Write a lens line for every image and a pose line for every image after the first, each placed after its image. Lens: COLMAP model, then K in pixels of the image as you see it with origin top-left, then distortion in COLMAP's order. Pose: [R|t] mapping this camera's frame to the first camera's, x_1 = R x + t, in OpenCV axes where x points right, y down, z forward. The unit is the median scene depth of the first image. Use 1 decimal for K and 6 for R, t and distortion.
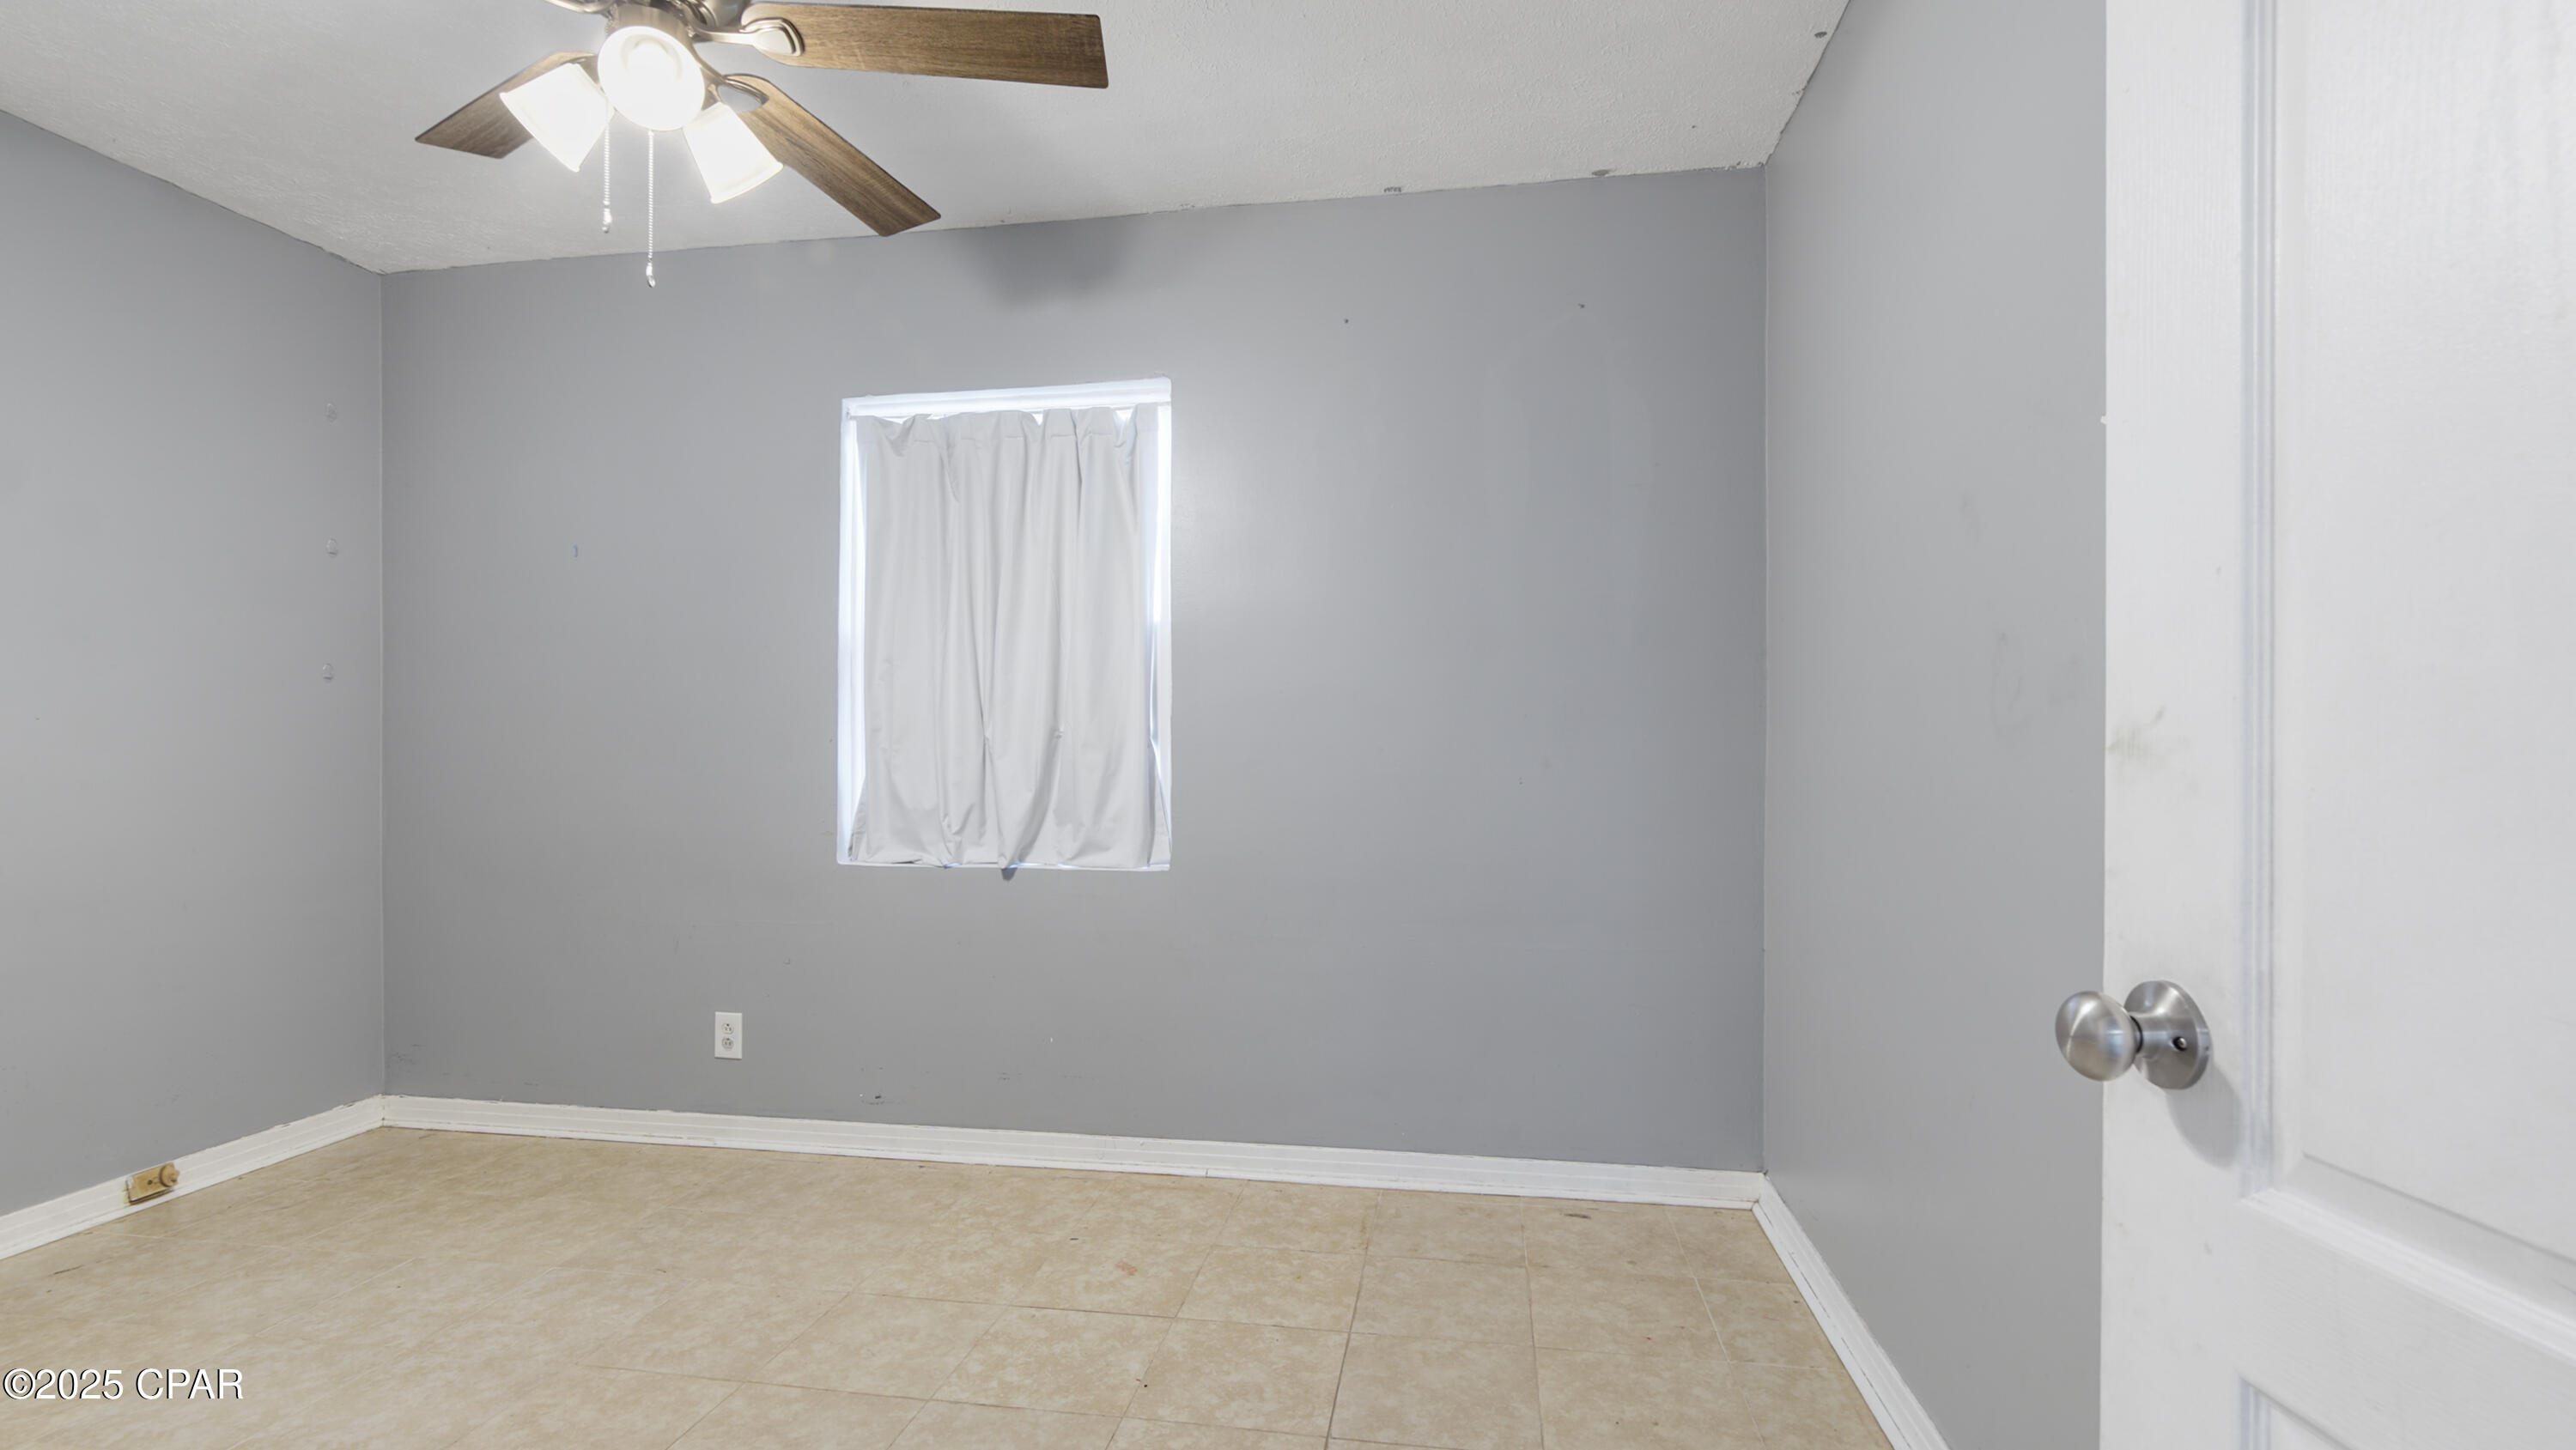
lens RADIAL K [[1162.5, 0, 1293.0], [0, 1162.5, 741.5], [0, 0, 1]] dist [-0.011367, 0.001627]
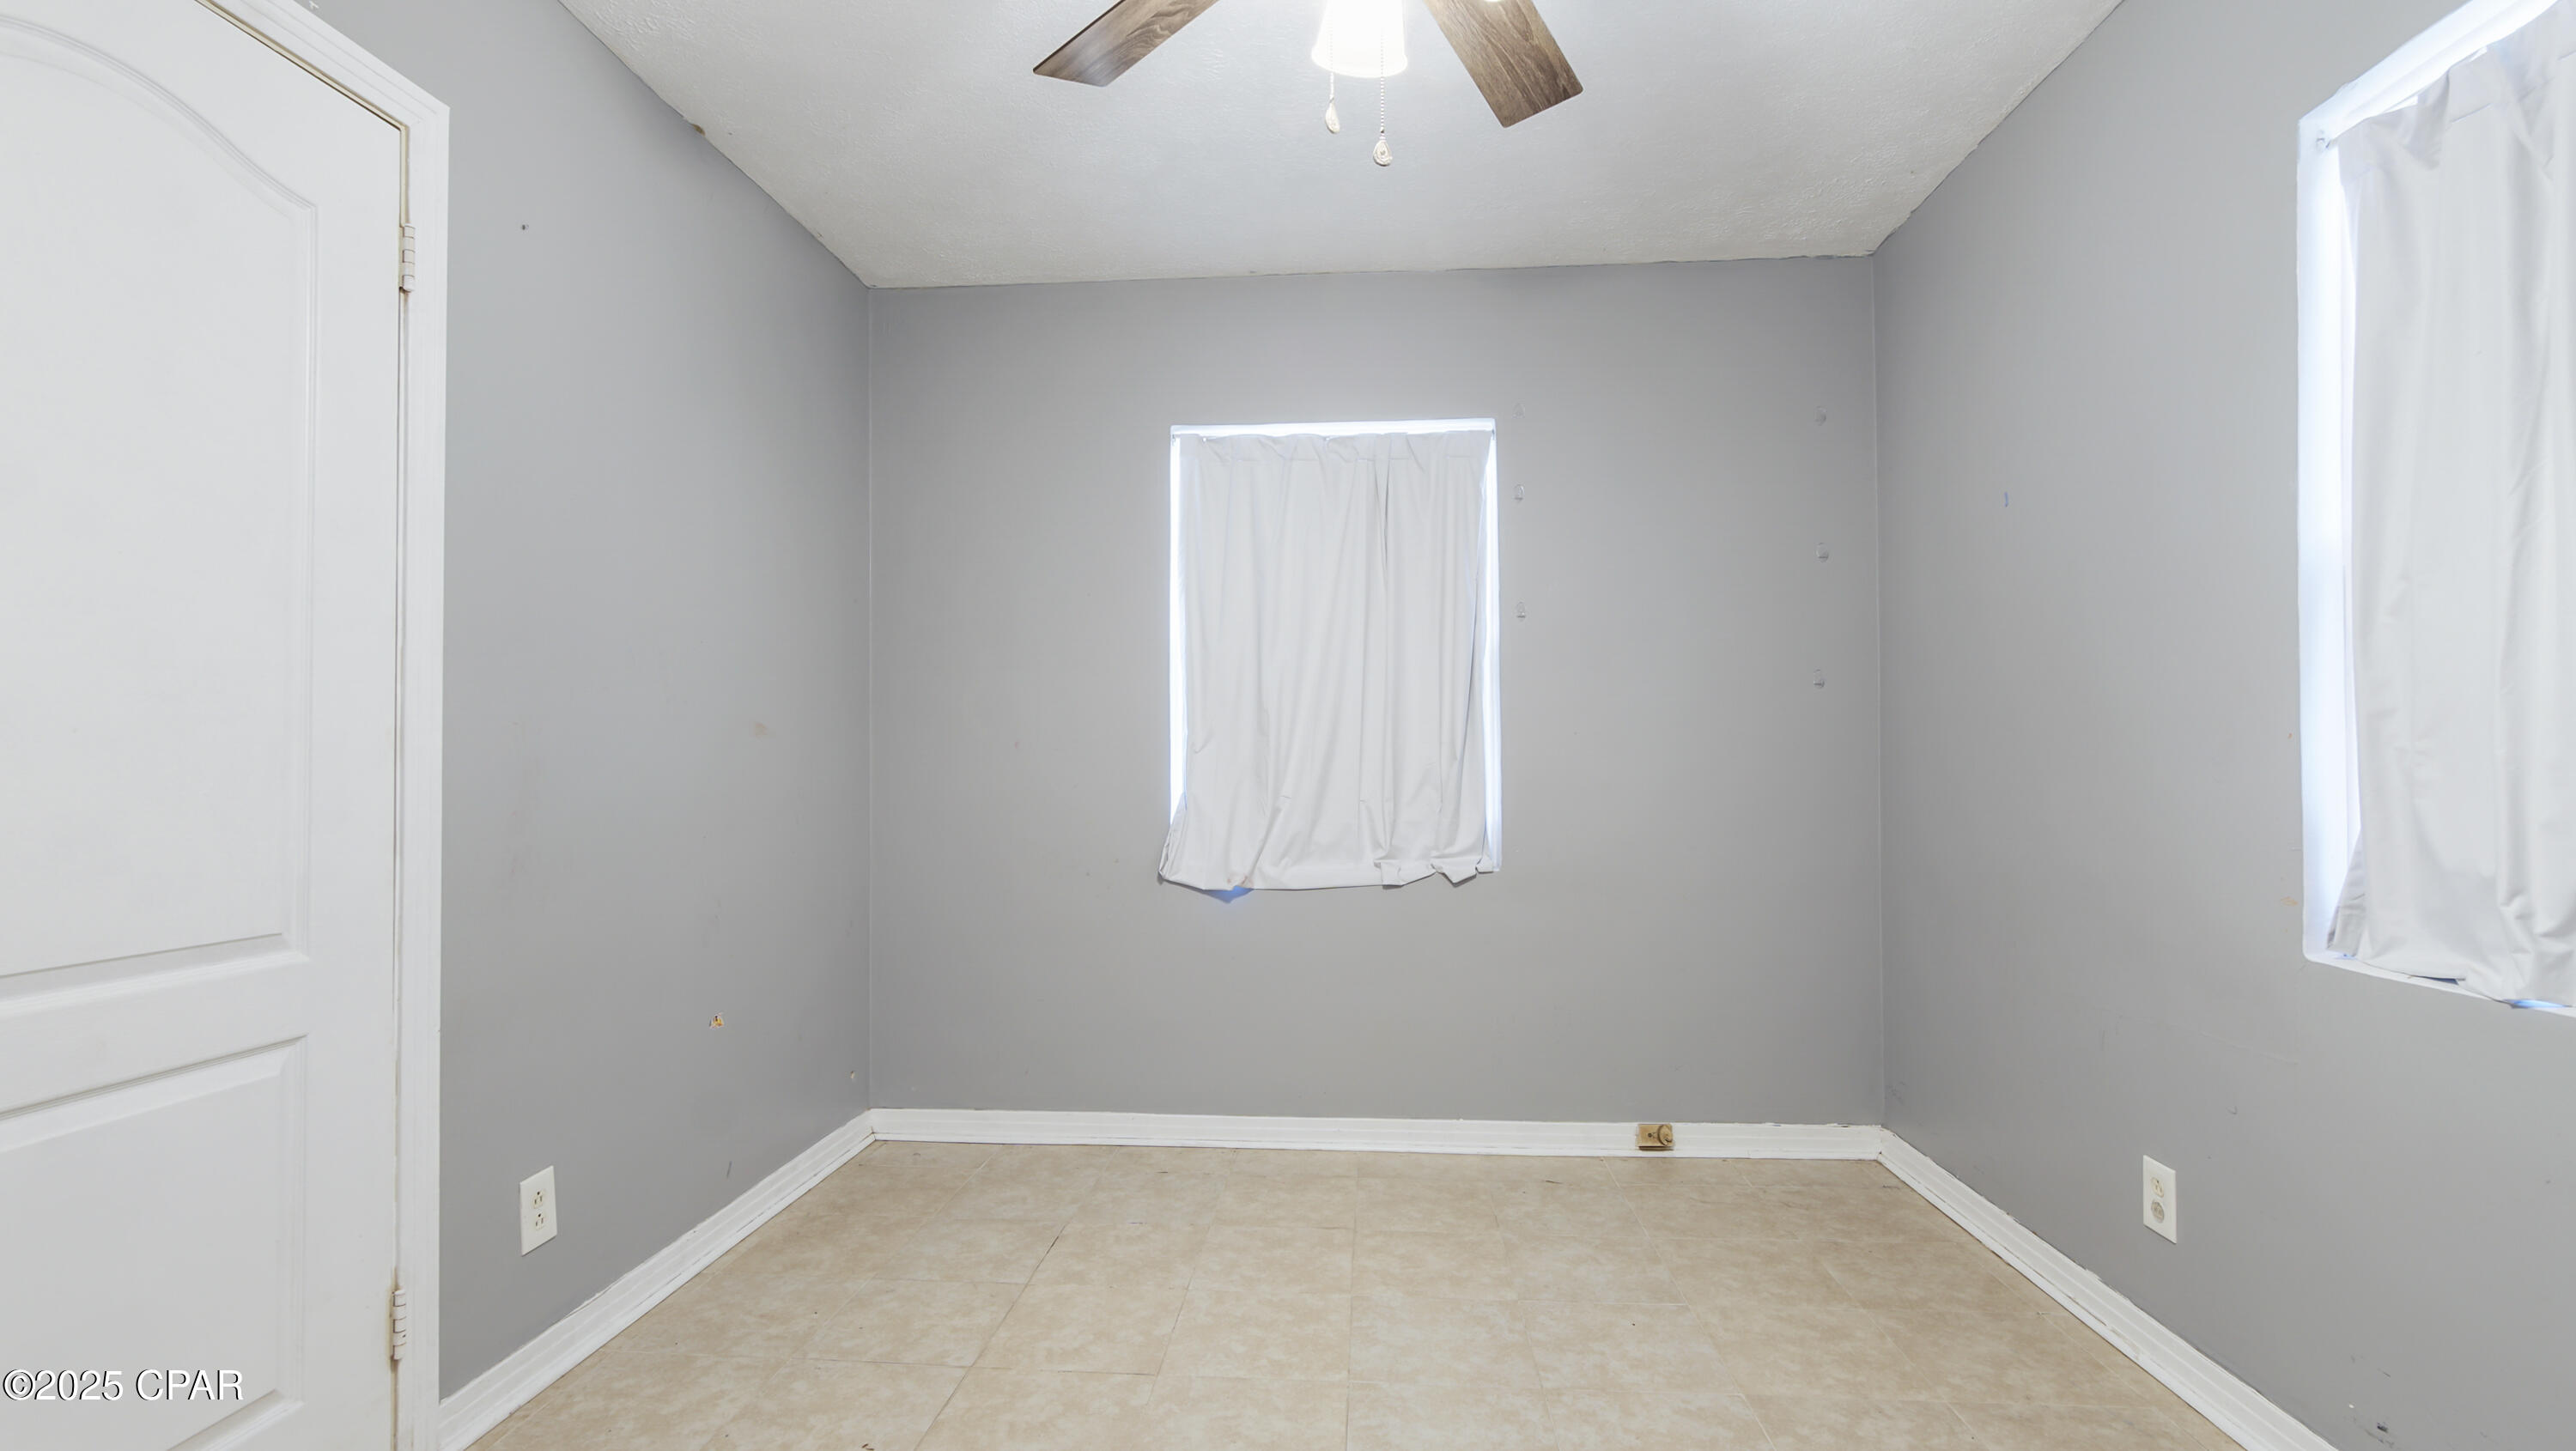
lens RADIAL K [[1162.5, 0, 1291.3], [0, 1162.5, 736.6], [0, 0, 1]] dist [-0.011367, 0.001627]
pose [[0.079825, -0.021783, -0.996571, 0.121610], [0.012137, 0.999708, -0.020879, 0.005562], [0.996735, -0.010429, 0.080066, 0.492513]]
